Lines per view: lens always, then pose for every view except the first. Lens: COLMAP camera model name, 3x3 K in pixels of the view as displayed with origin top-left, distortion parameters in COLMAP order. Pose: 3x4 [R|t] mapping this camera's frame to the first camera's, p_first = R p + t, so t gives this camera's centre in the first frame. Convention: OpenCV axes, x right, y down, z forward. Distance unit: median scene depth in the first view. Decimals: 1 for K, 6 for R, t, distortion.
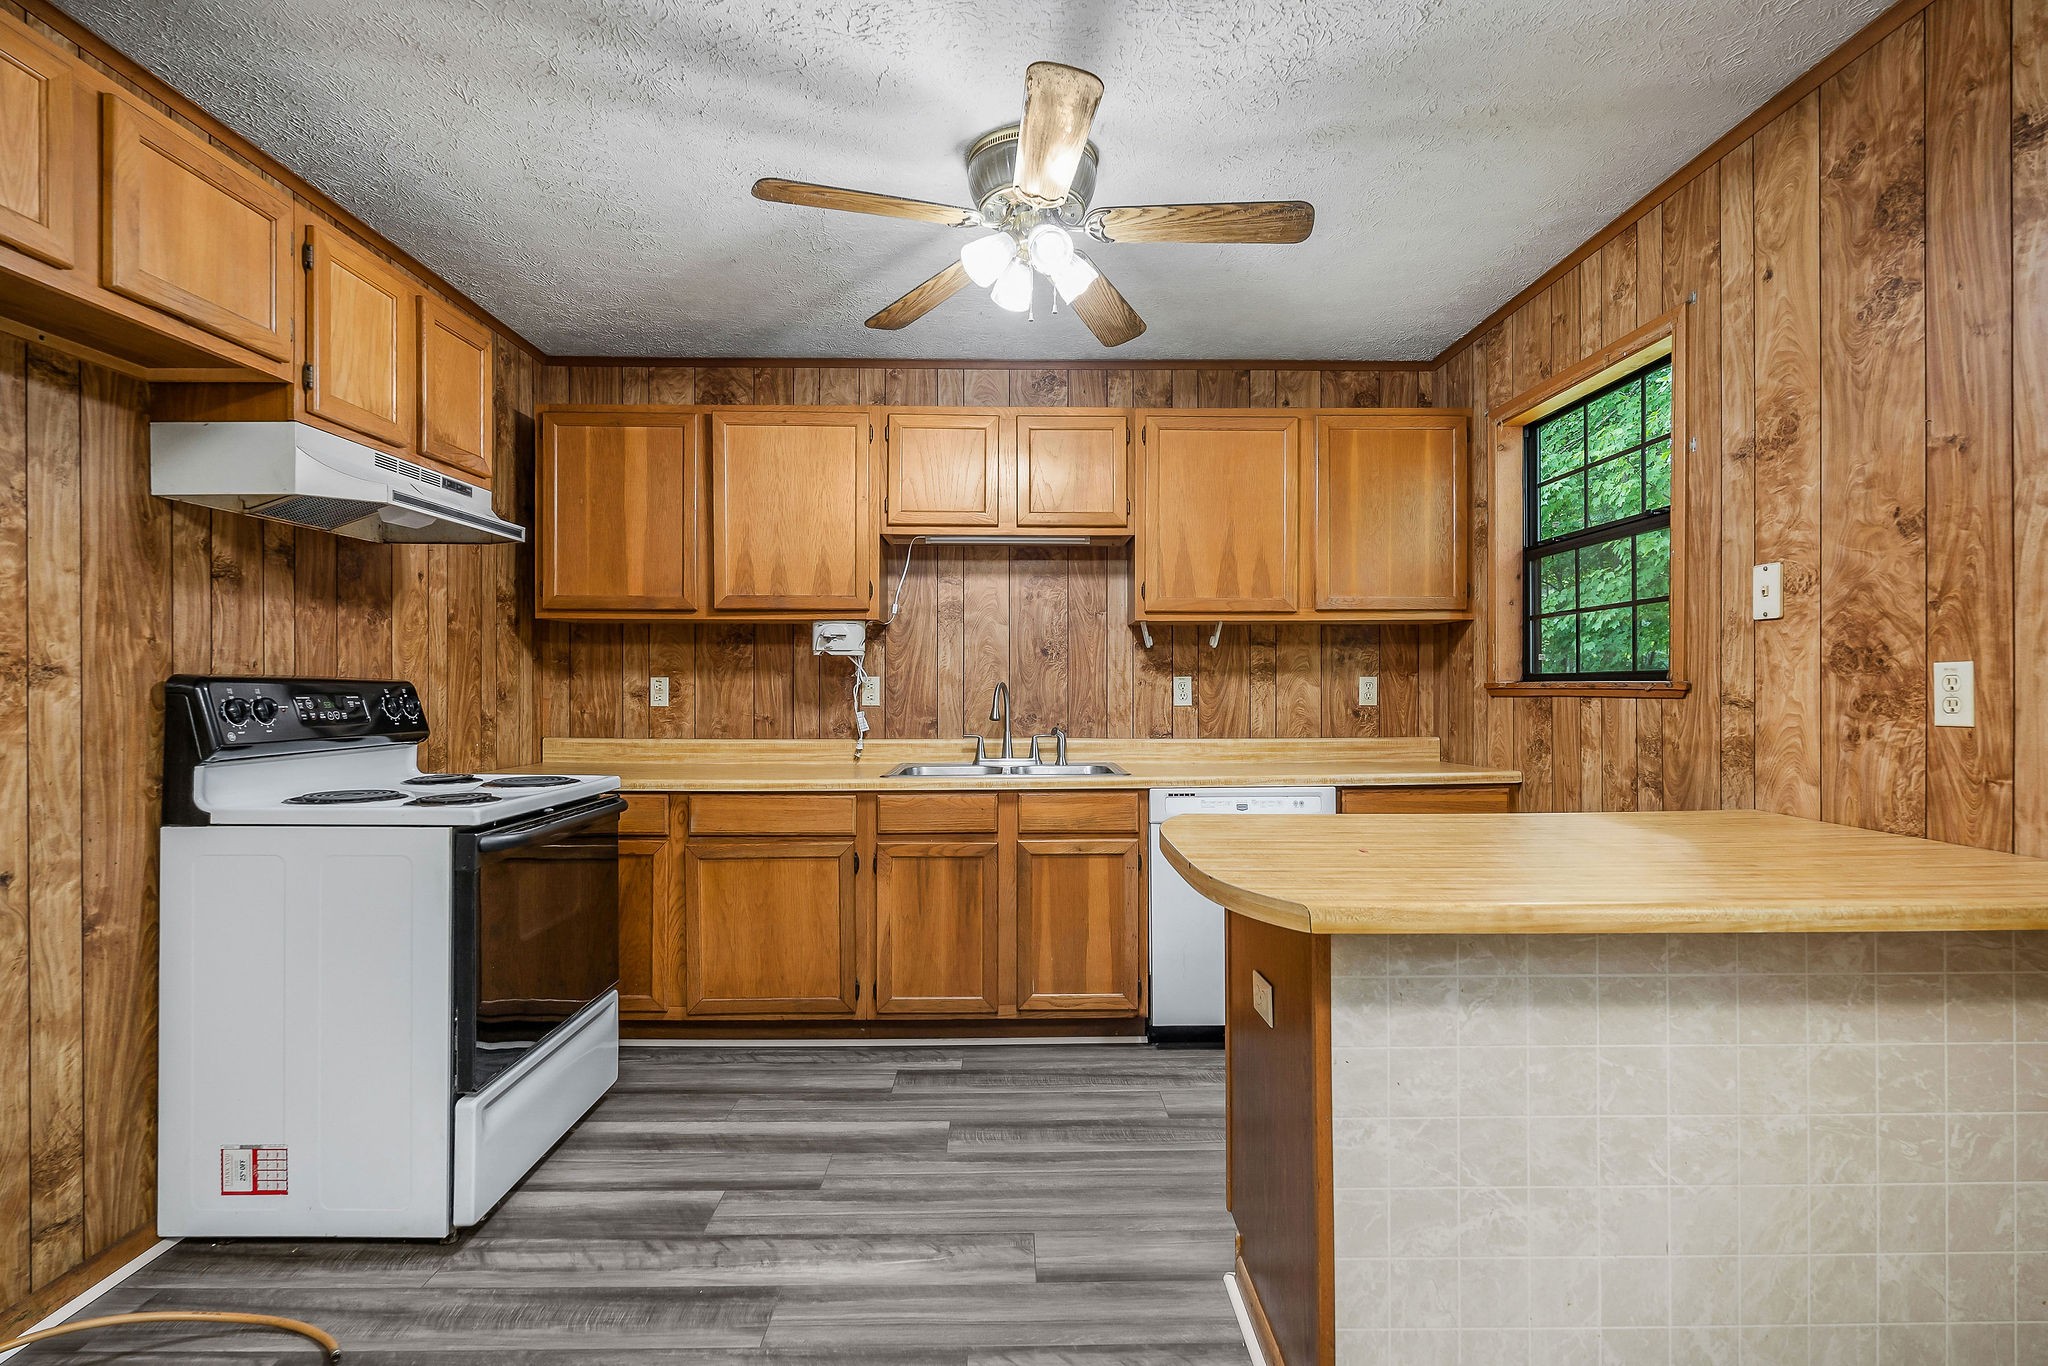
lens RADIAL K [[958.3, 0, 1032.9], [0, 958.3, 685.3], [0, 0, 1]] dist [-0.001316, 0.000125]
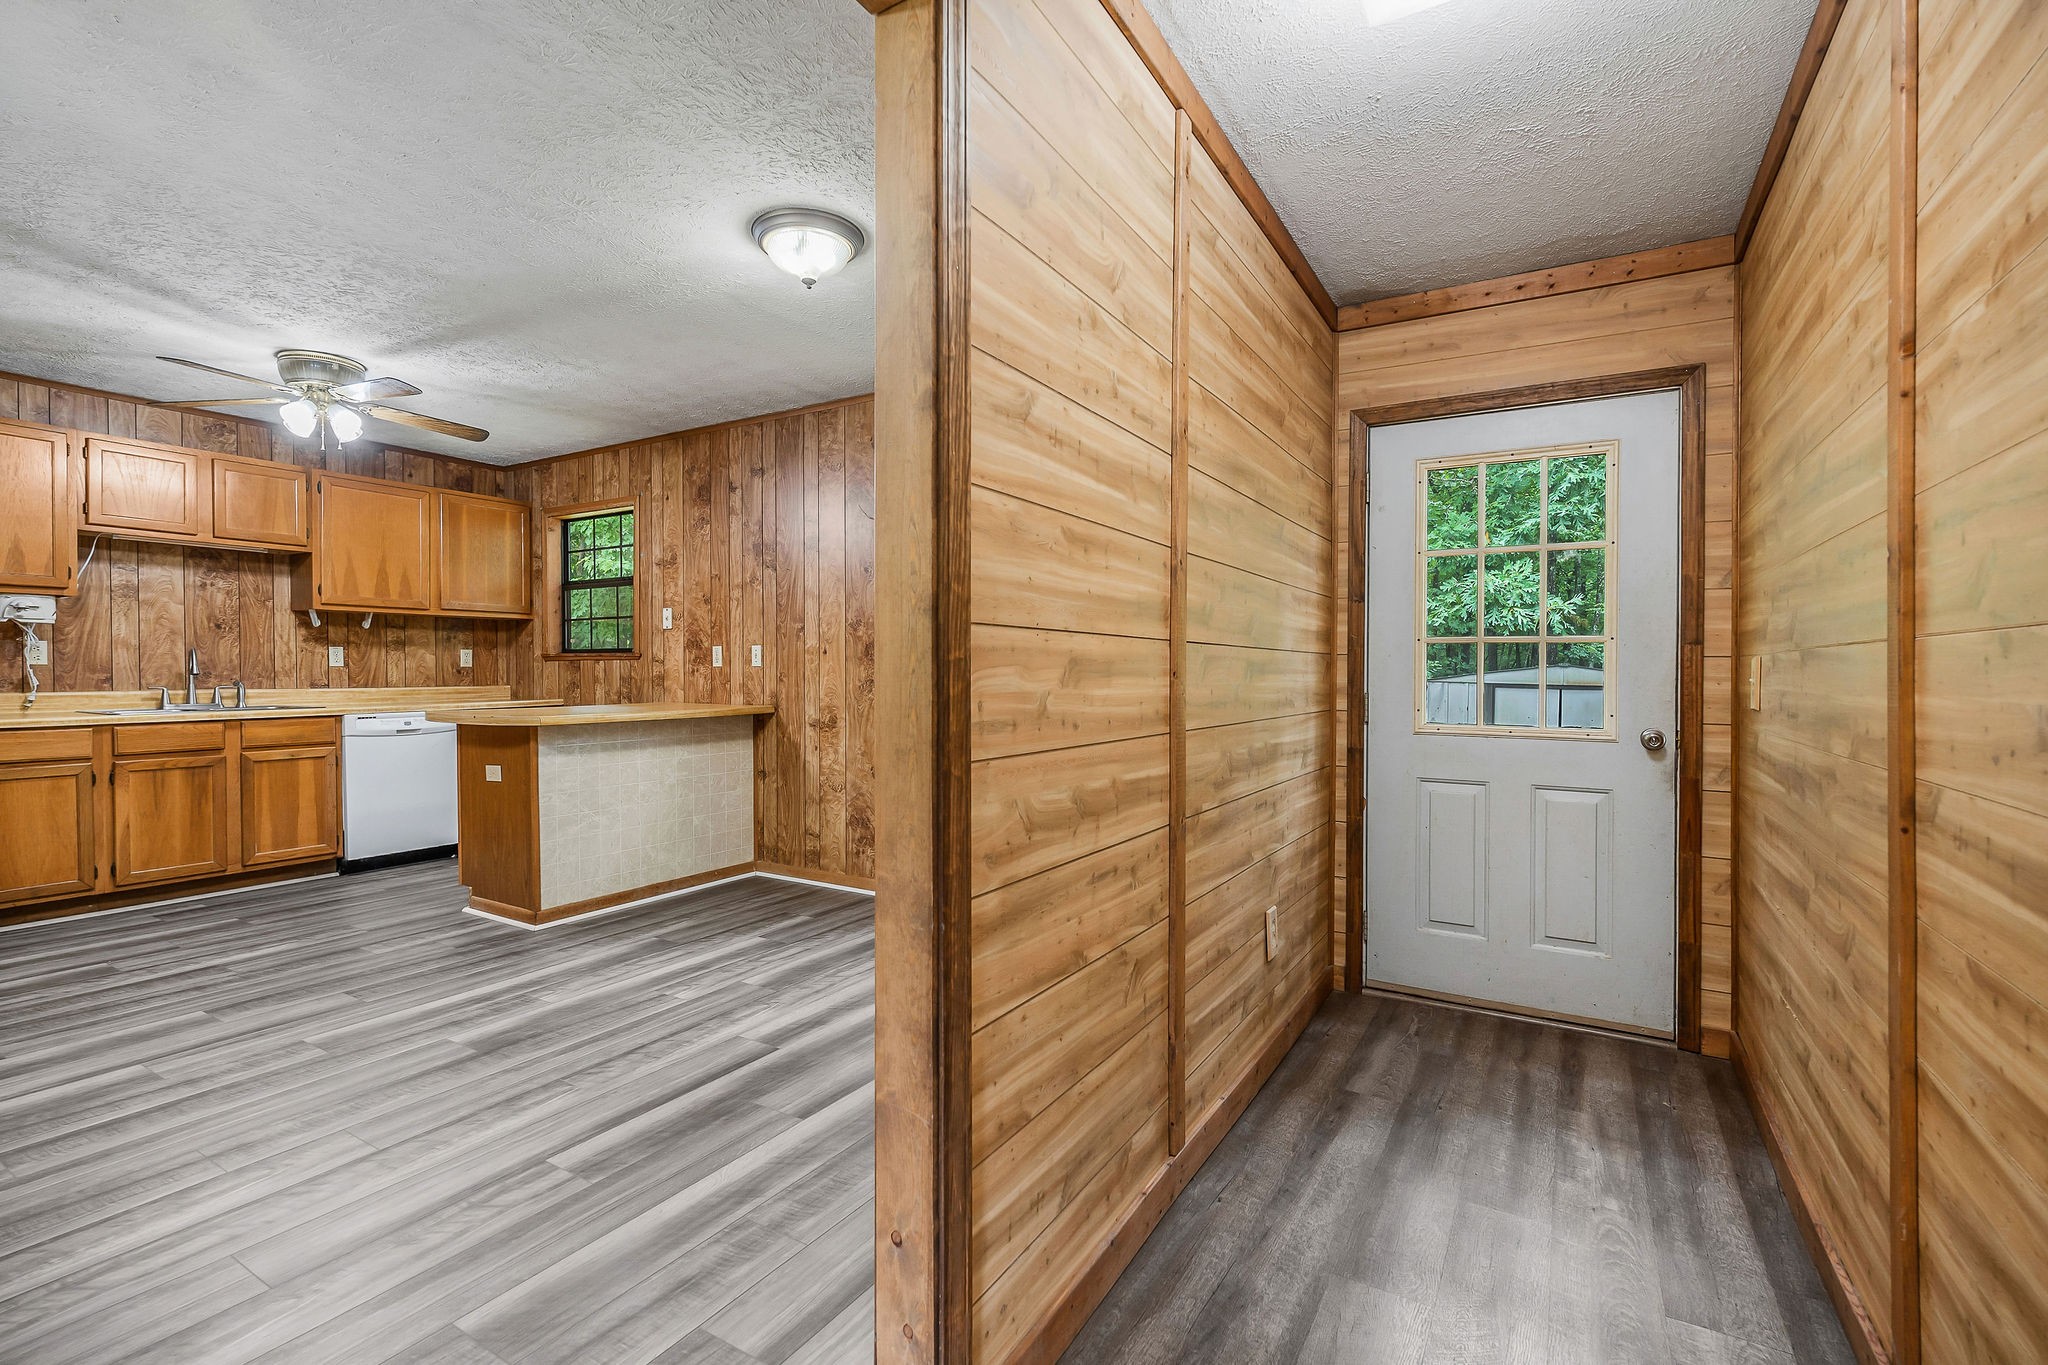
lens RADIAL K [[899.0, 0, 1013.3], [0, 899.0, 689.4], [0, 0, 1]] dist [0.000880, -0.000042]
pose [[0.535224, -0.016859, 0.844542, -0.534843], [-0.004121, 0.999737, 0.022569, 0.024559], [-0.844700, -0.015560, 0.535014, -0.739923]]
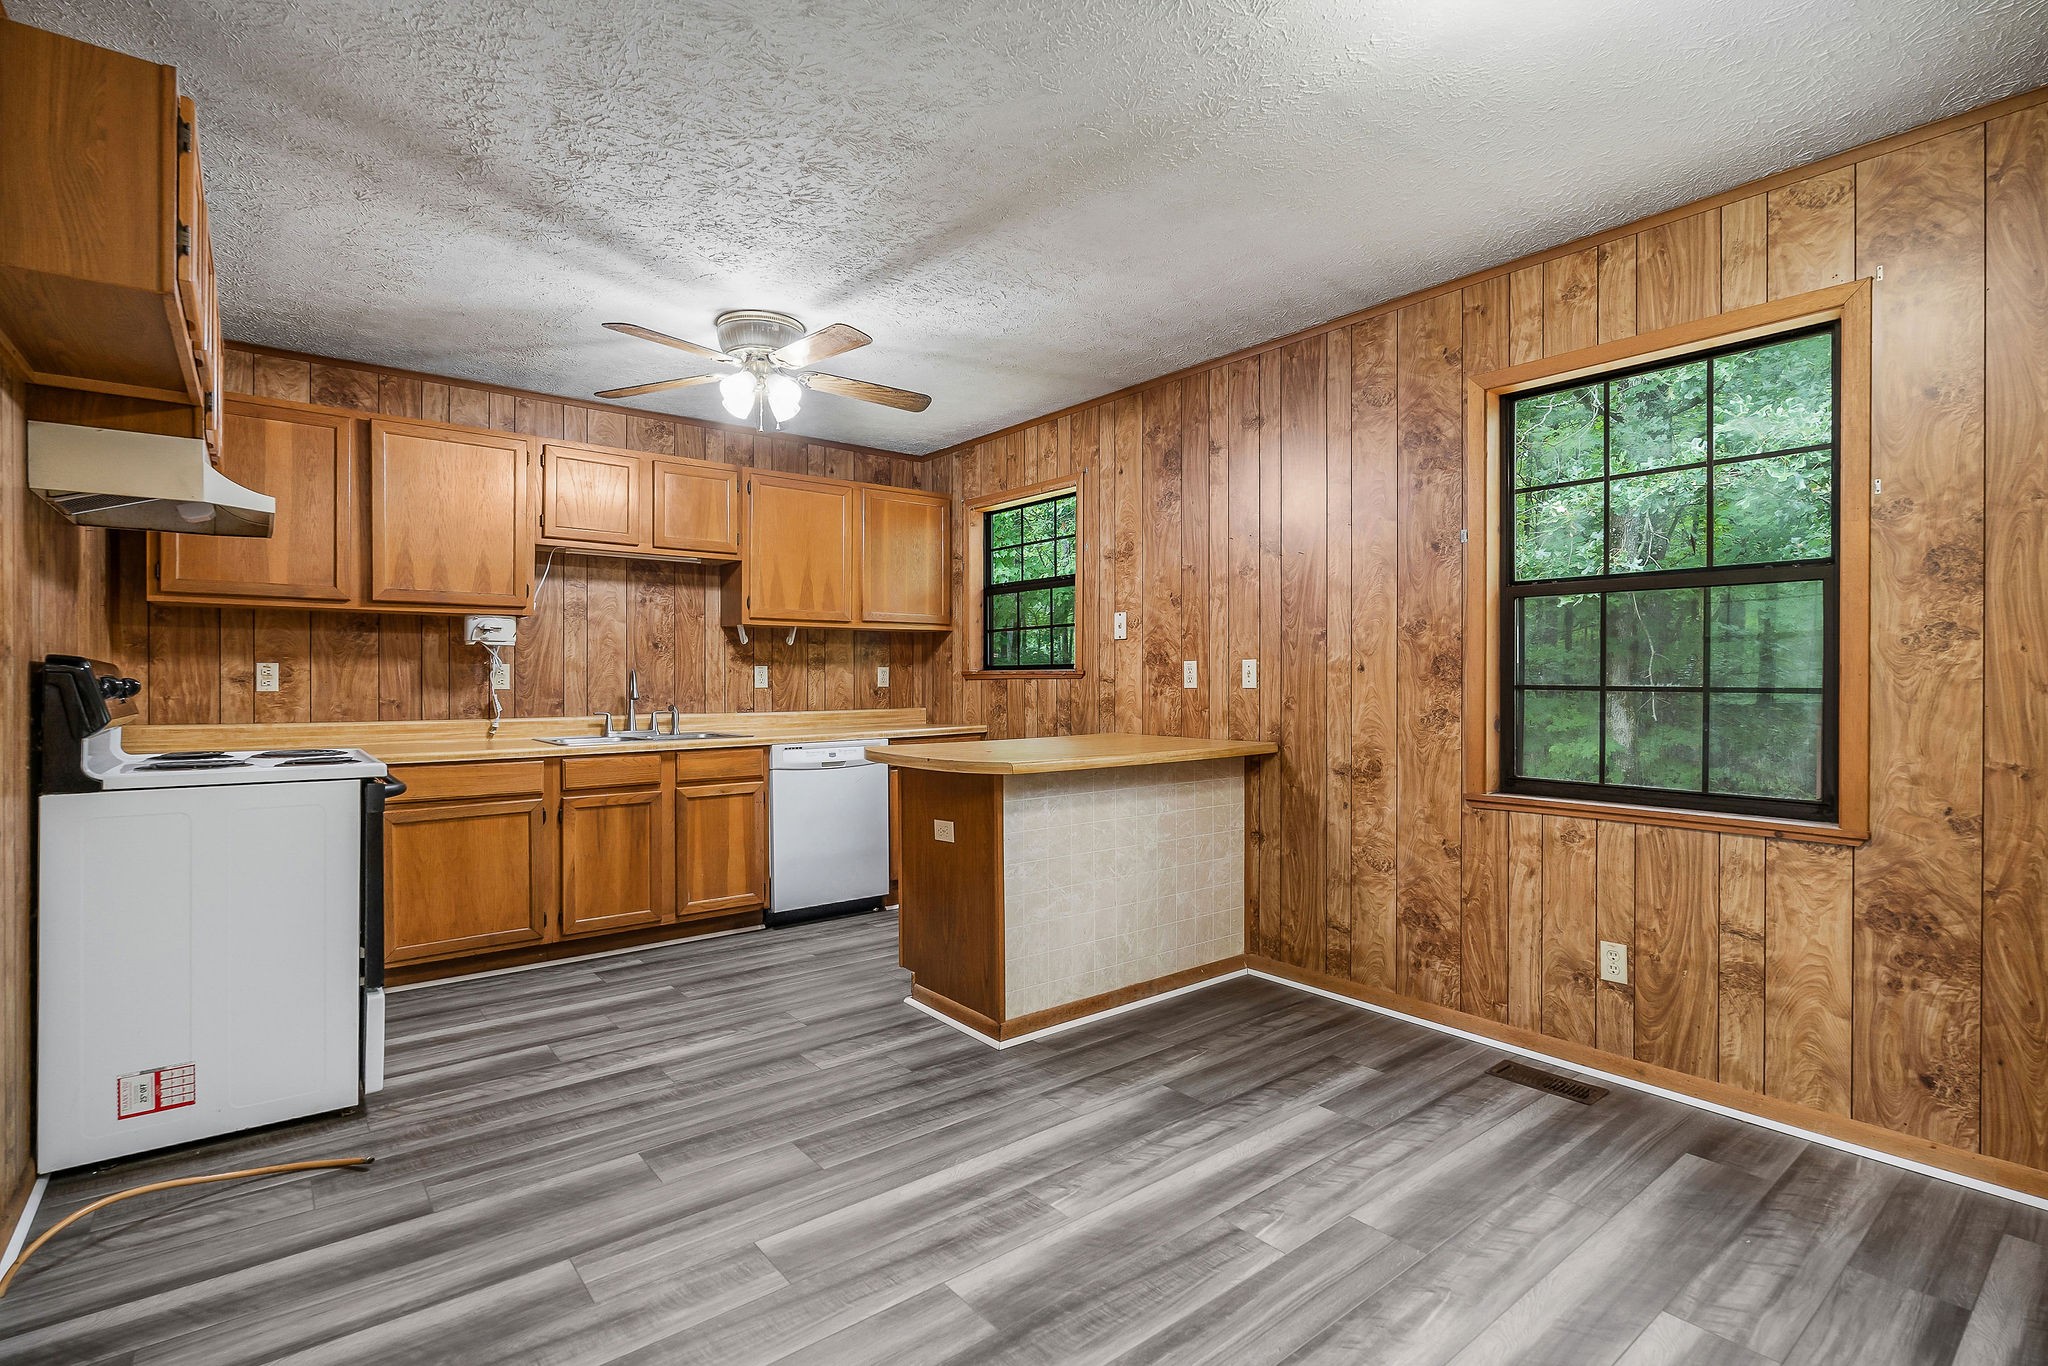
lens RADIAL K [[958.3, 0, 1032.9], [0, 958.3, 685.3], [0, 0, 1]] dist [-0.001316, 0.000125]
pose [[0.788605, -0.004870, 0.614881, -0.423704], [0.000580, 0.999974, 0.007177, 0.009826], [-0.614900, -0.005304, 0.788588, -0.332341]]
